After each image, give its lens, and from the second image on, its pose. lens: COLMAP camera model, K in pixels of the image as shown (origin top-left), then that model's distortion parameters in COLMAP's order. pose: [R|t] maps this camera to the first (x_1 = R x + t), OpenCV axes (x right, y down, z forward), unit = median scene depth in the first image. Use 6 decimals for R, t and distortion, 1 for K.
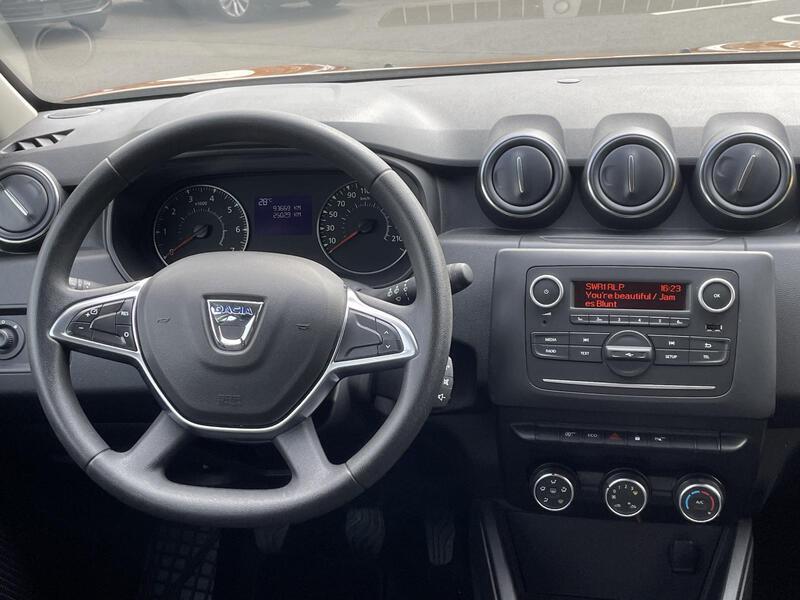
lens RADIAL K [[1031.5, 0, 369.1], [0, 1031.5, 303.4], [0, 0, 1]] dist [0.037543, -0.023003]
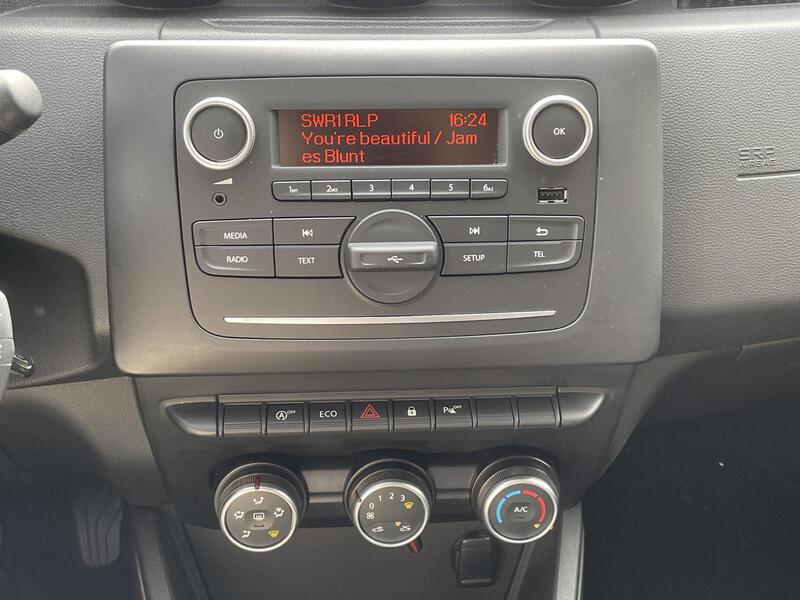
lens RADIAL K [[1043.7, 0, 400.0], [0, 1043.7, 300.0], [0, 0, 1]] dist [0.124929, -0.319392]
pose [[0.953951, -0.077820, 0.289693, 0.106601], [0.035157, 0.988112, 0.149665, -0.005462], [-0.297896, -0.132589, 0.945346, 0.517749]]
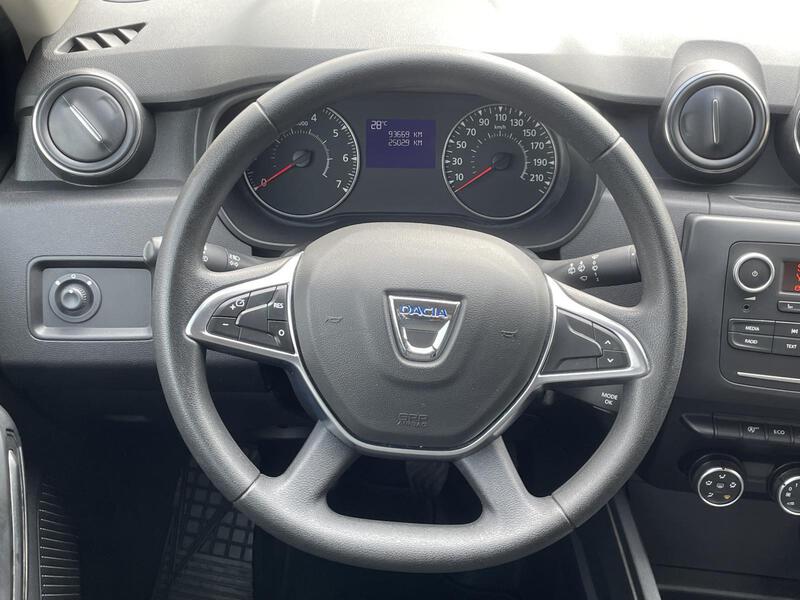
lens RADIAL K [[1043.7, 0, 400.0], [0, 1043.7, 300.0], [0, 0, 1]] dist [0.124929, -0.319392]
pose [[0.991830, 0.022004, 0.125651, -0.224341], [-0.042978, 0.985064, 0.166741, -0.121580], [-0.120105, -0.170779, 0.977962, 0.186255]]
